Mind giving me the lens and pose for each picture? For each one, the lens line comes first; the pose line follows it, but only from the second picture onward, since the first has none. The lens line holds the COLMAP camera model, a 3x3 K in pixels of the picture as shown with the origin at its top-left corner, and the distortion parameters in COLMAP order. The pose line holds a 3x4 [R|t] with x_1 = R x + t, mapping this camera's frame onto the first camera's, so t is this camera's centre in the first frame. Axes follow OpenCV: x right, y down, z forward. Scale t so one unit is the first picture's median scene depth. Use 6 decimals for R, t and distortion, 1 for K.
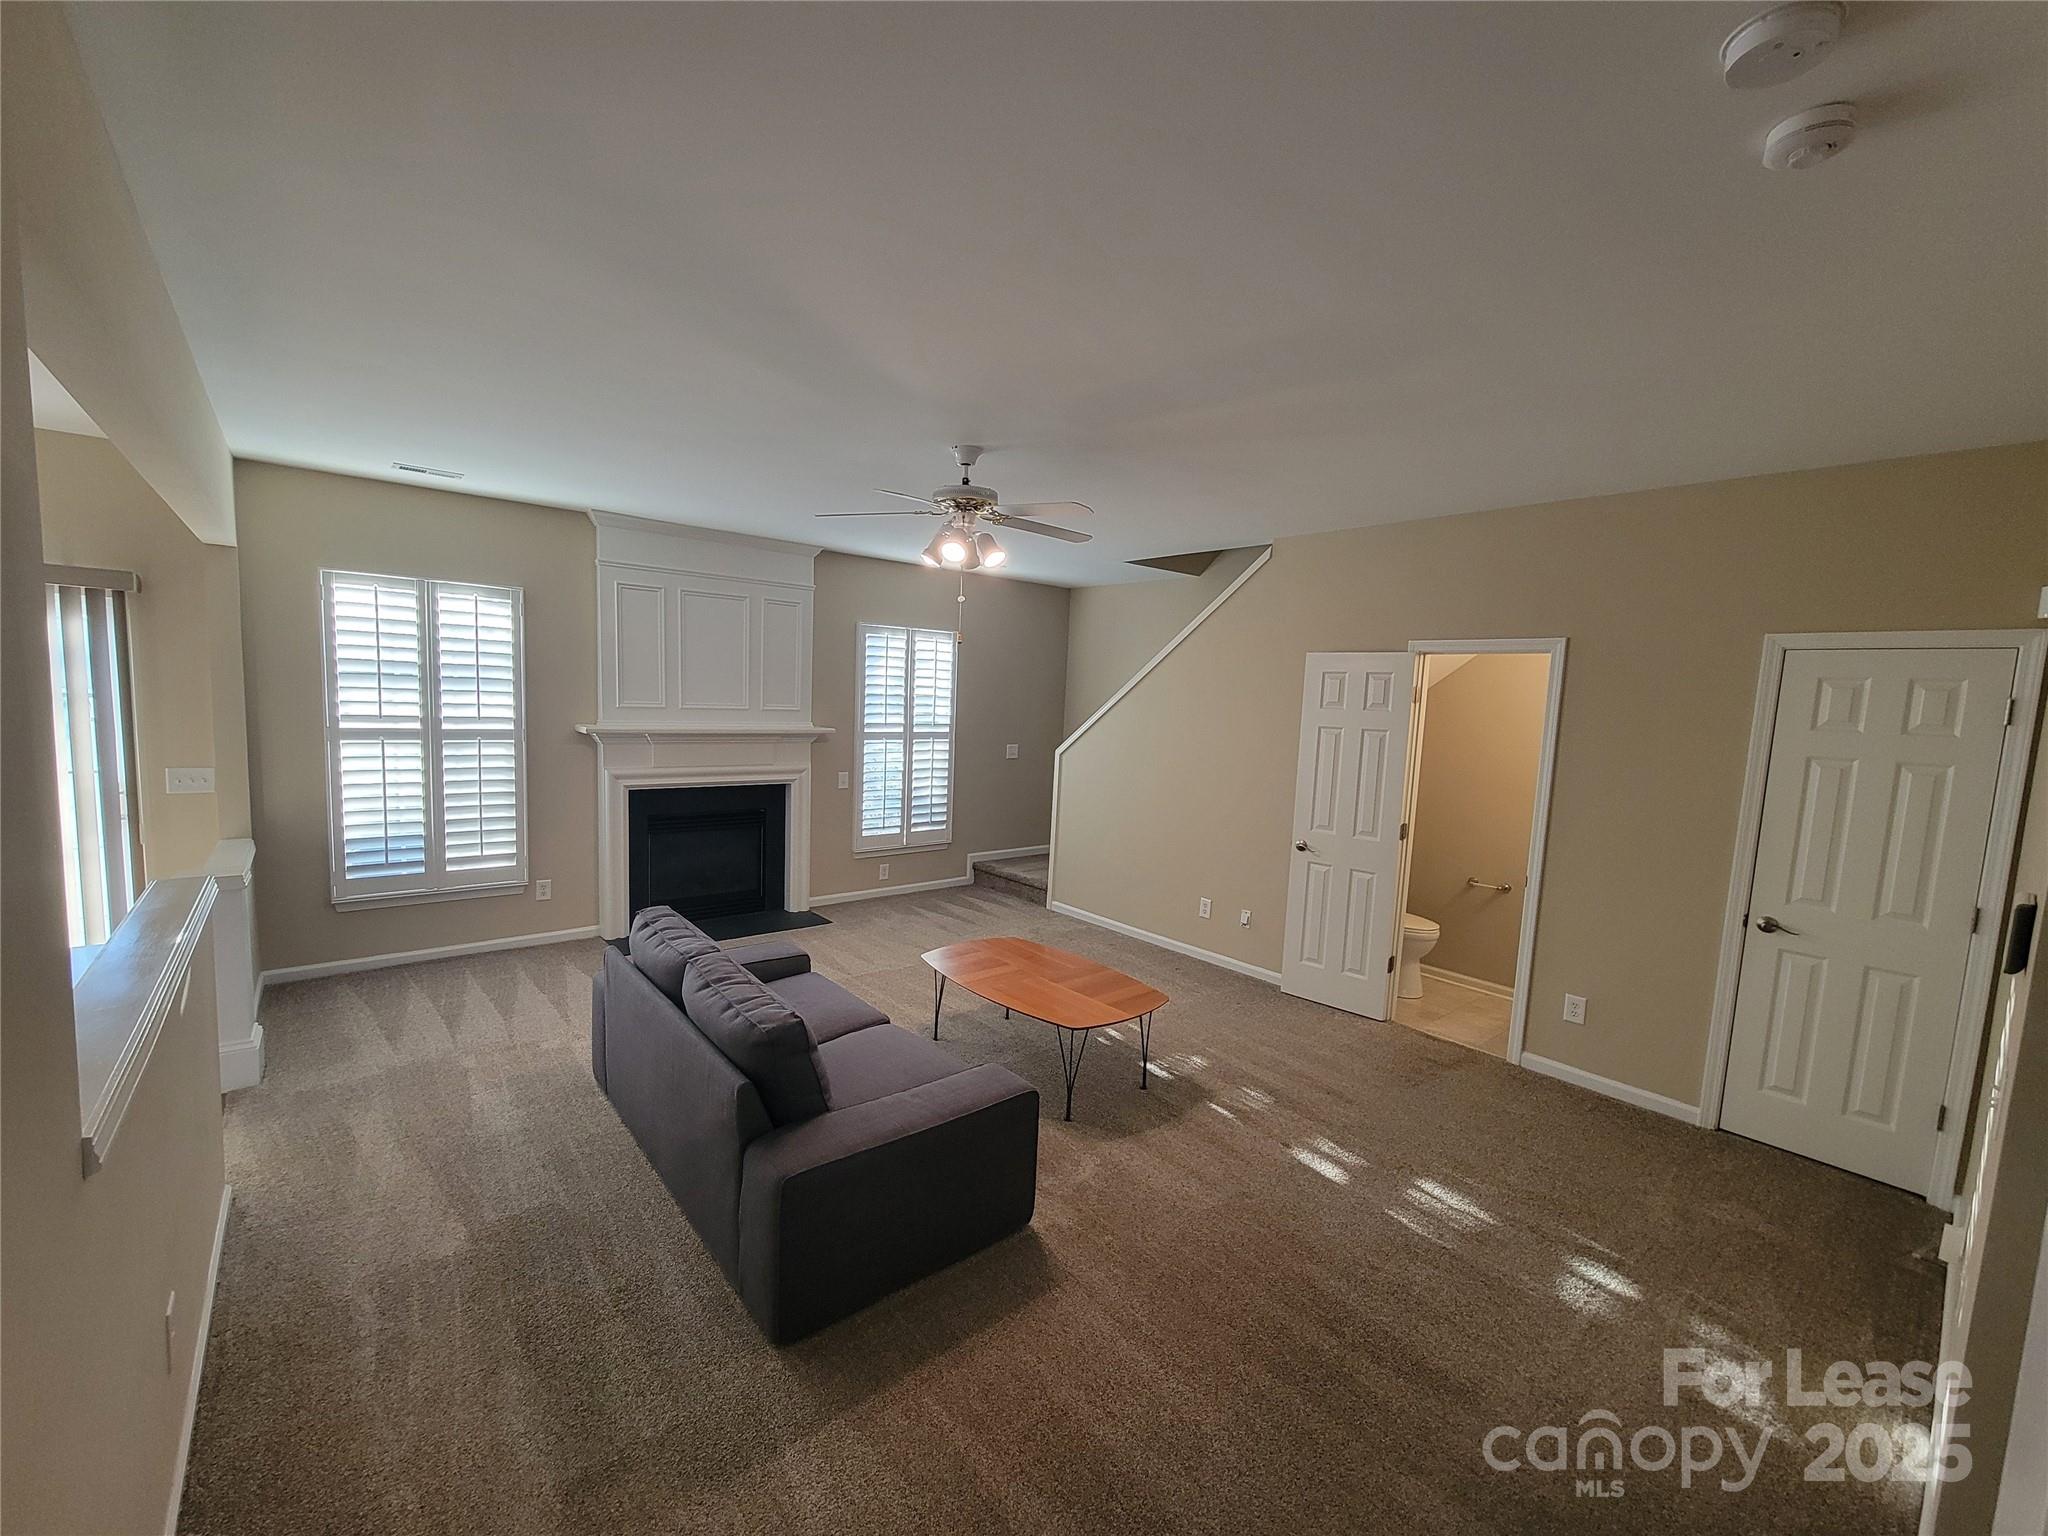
lens RADIAL K [[830.0, 0, 1024.0], [0, 830.0, 768.0], [0, 0, 1]] dist [-0.001194, -0.000370]
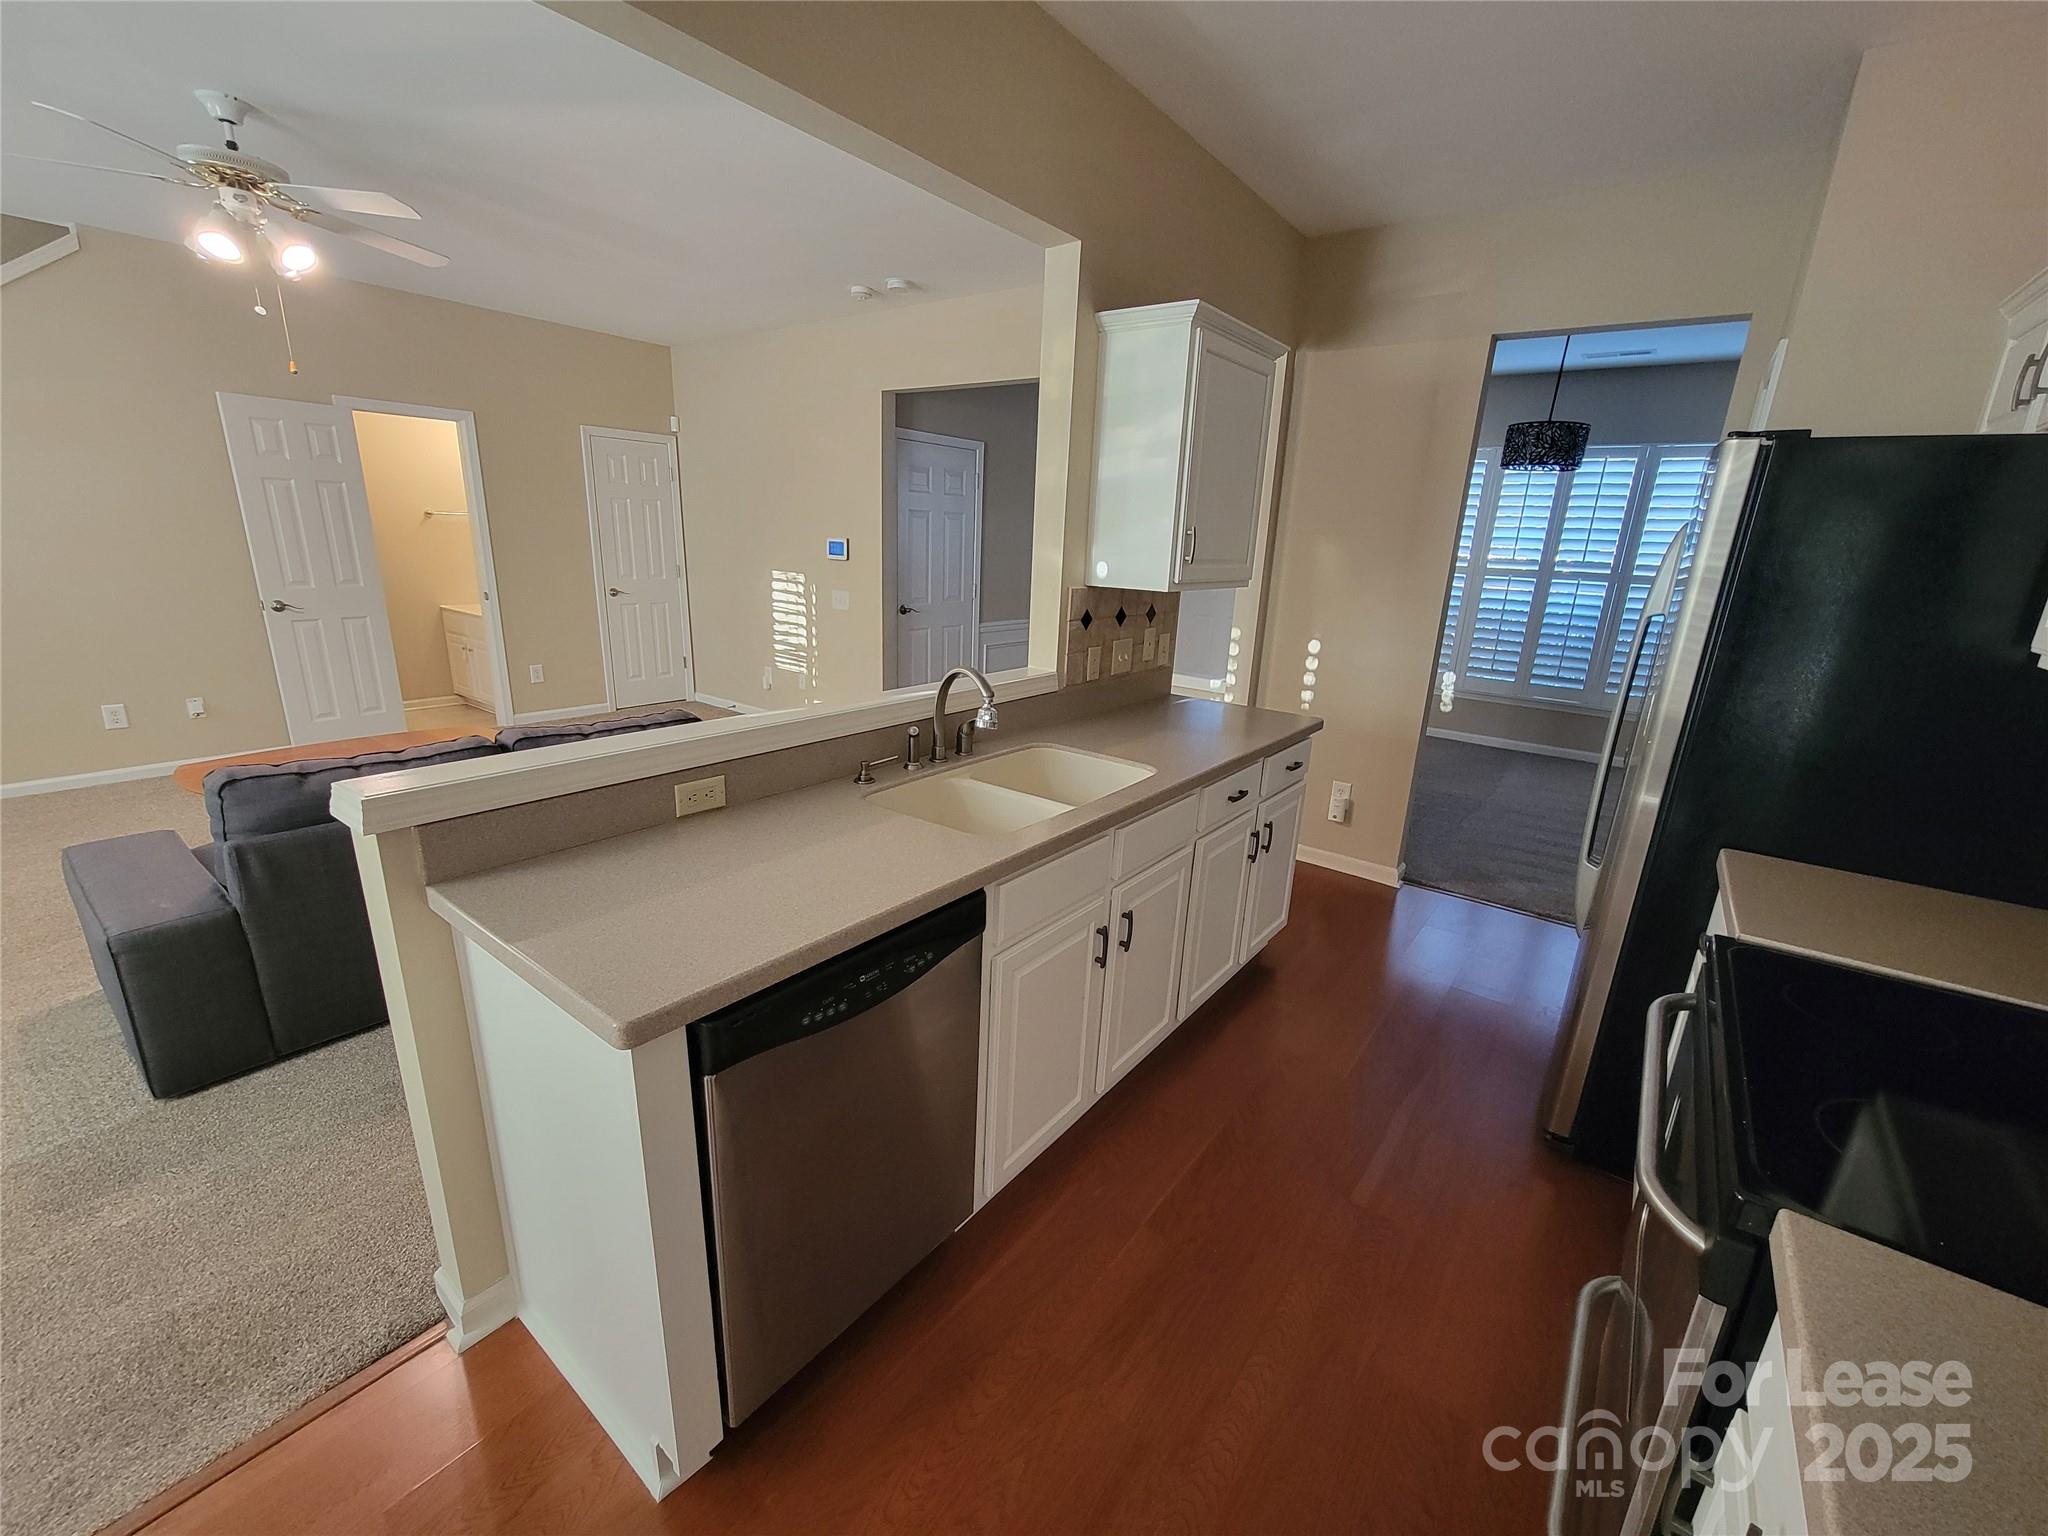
lens RADIAL K [[830.0, 0, 1024.0], [0, 830.0, 768.0], [0, 0, 1]] dist [-0.001194, -0.000370]
pose [[-0.224017, -0.315314, 0.922168, -1.114760], [0.039087, 0.942547, 0.331778, -0.022845], [-0.973801, 0.110369, -0.198822, 0.485340]]
